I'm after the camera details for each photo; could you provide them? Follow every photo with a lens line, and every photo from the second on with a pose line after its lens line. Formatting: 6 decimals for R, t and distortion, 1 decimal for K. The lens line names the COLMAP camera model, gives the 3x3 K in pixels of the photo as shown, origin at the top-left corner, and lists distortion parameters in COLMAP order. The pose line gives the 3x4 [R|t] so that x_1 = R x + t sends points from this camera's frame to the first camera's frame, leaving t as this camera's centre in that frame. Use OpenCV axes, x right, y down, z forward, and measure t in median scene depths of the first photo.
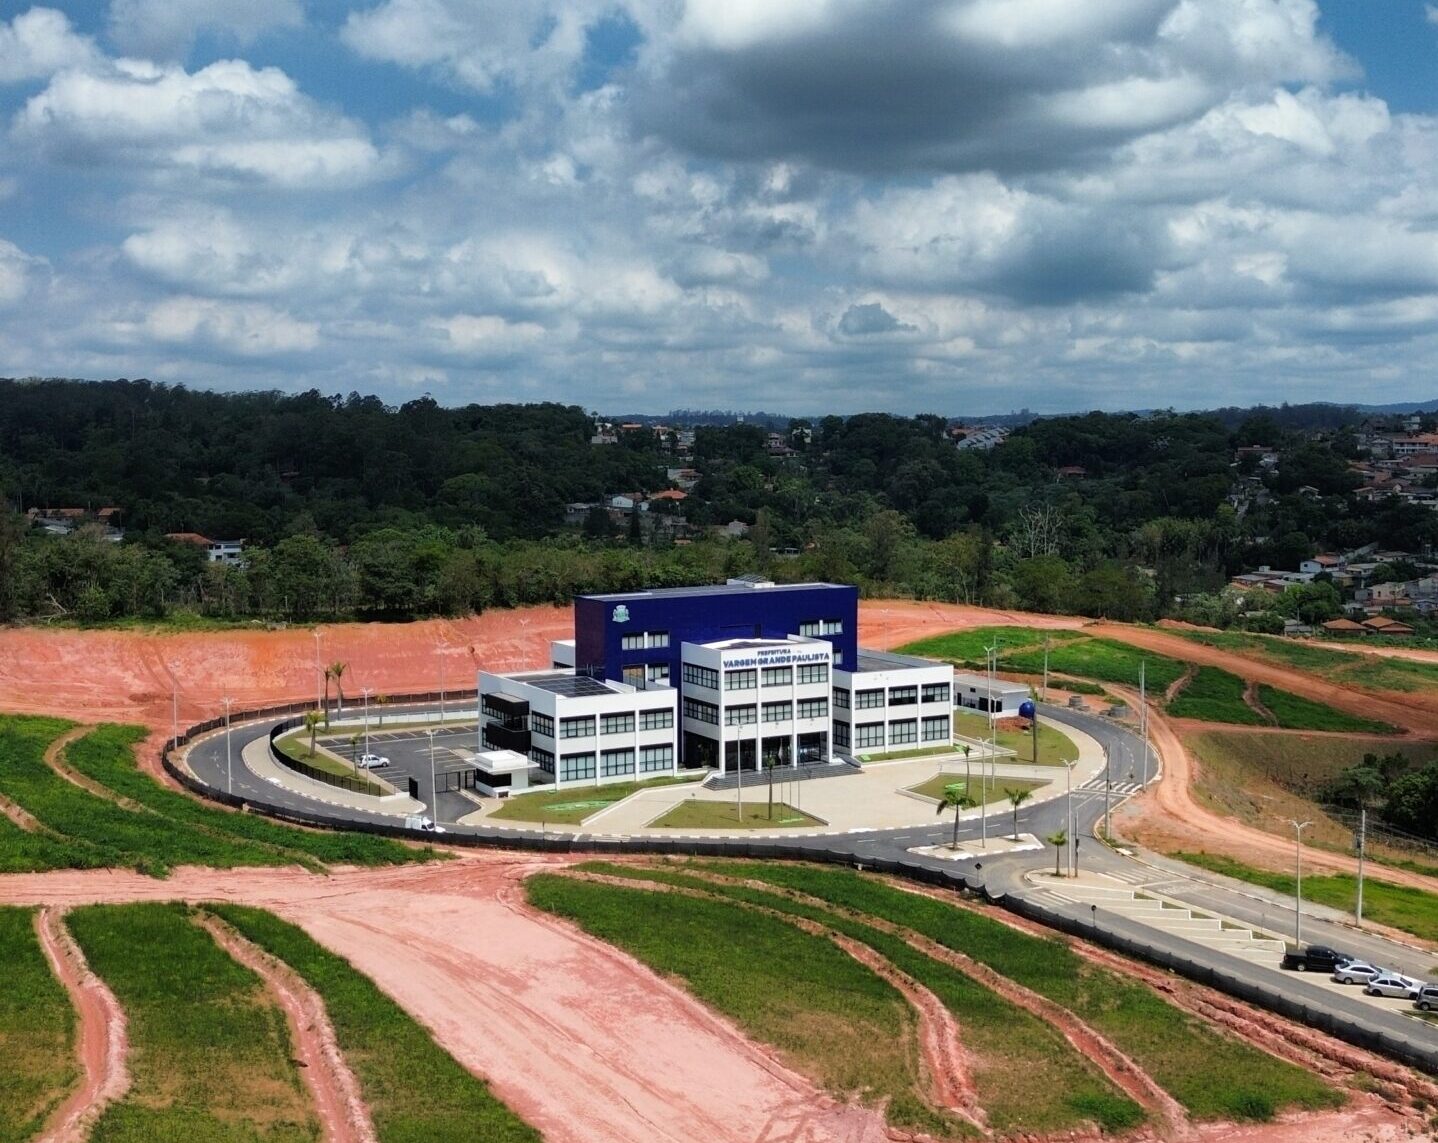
lens RADIAL K [[1814.7, 0, 710.4], [0, 1814.7, 561.9], [0, 0, 1]] dist [0.069984, 0.000000]
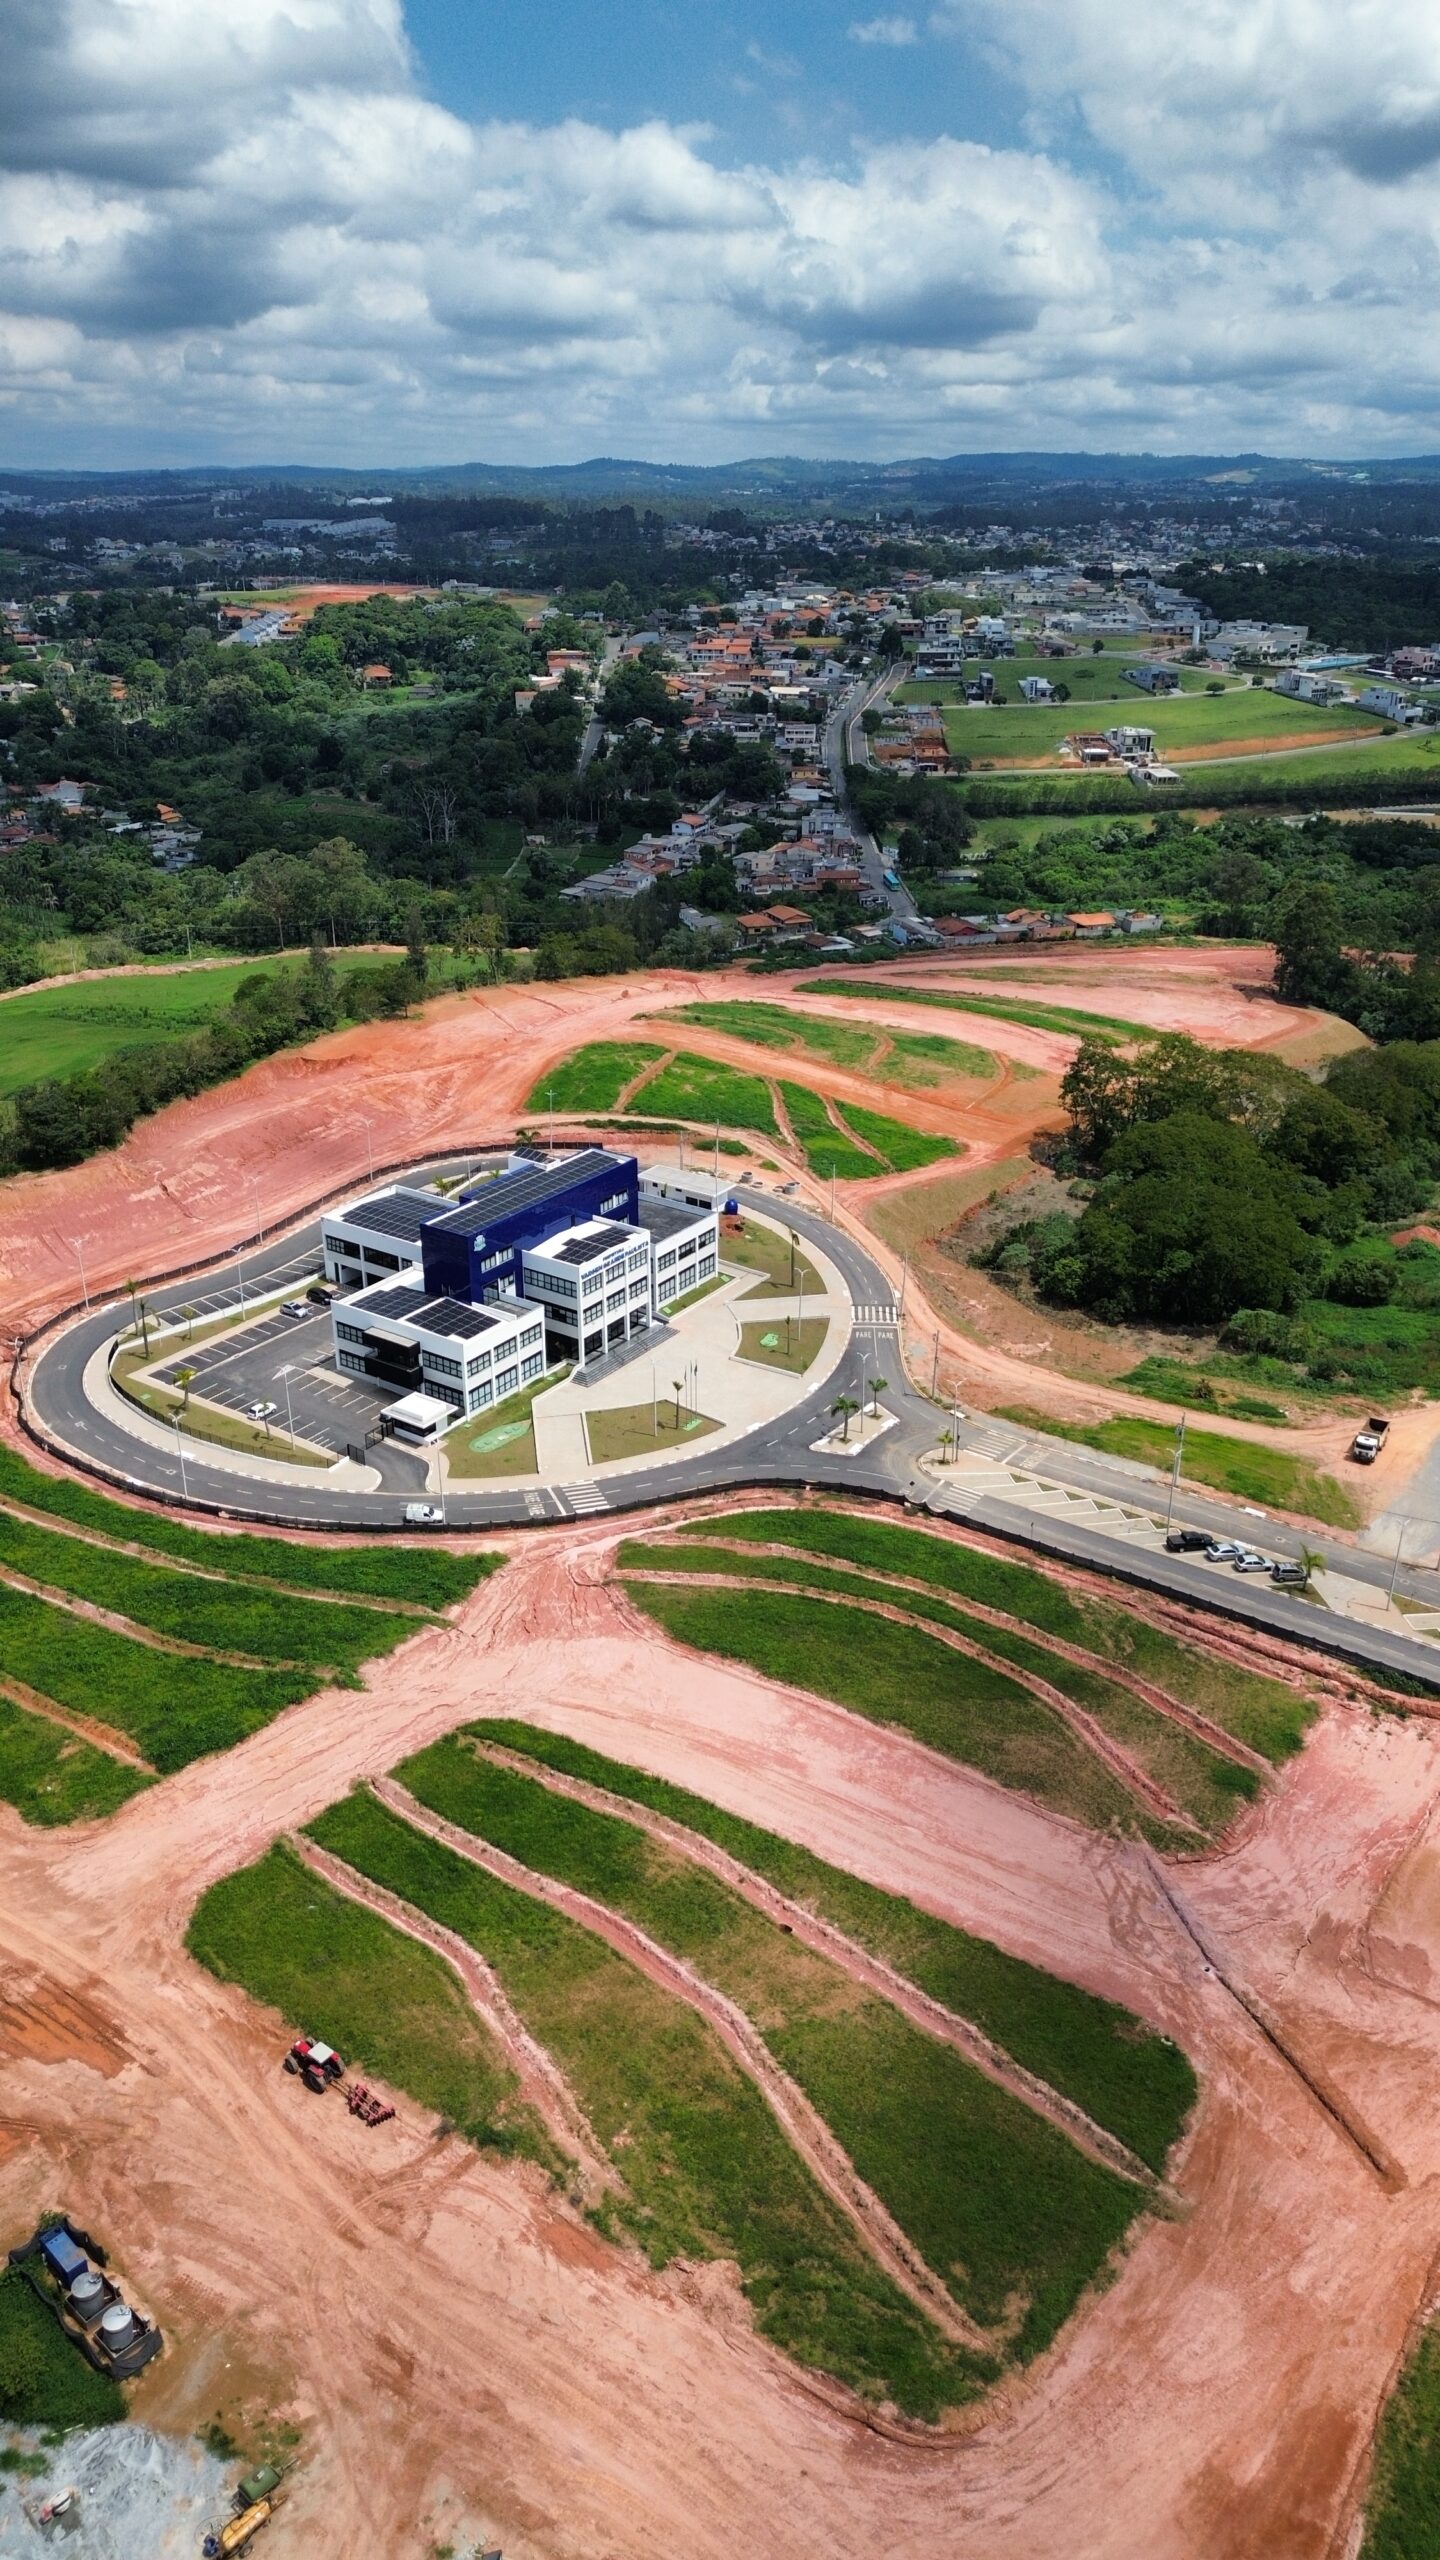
lens RADIAL K [[1804.3, 0, 724.0], [0, 1804.3, 1266.2], [0, 0, 1]] dist [0.051712, -0.046031]
pose [[0.900978, -0.170353, 0.399022, -0.356867], [0.031551, 0.942983, 0.331342, -0.317169], [-0.432716, -0.285942, 0.854982, 0.001843]]
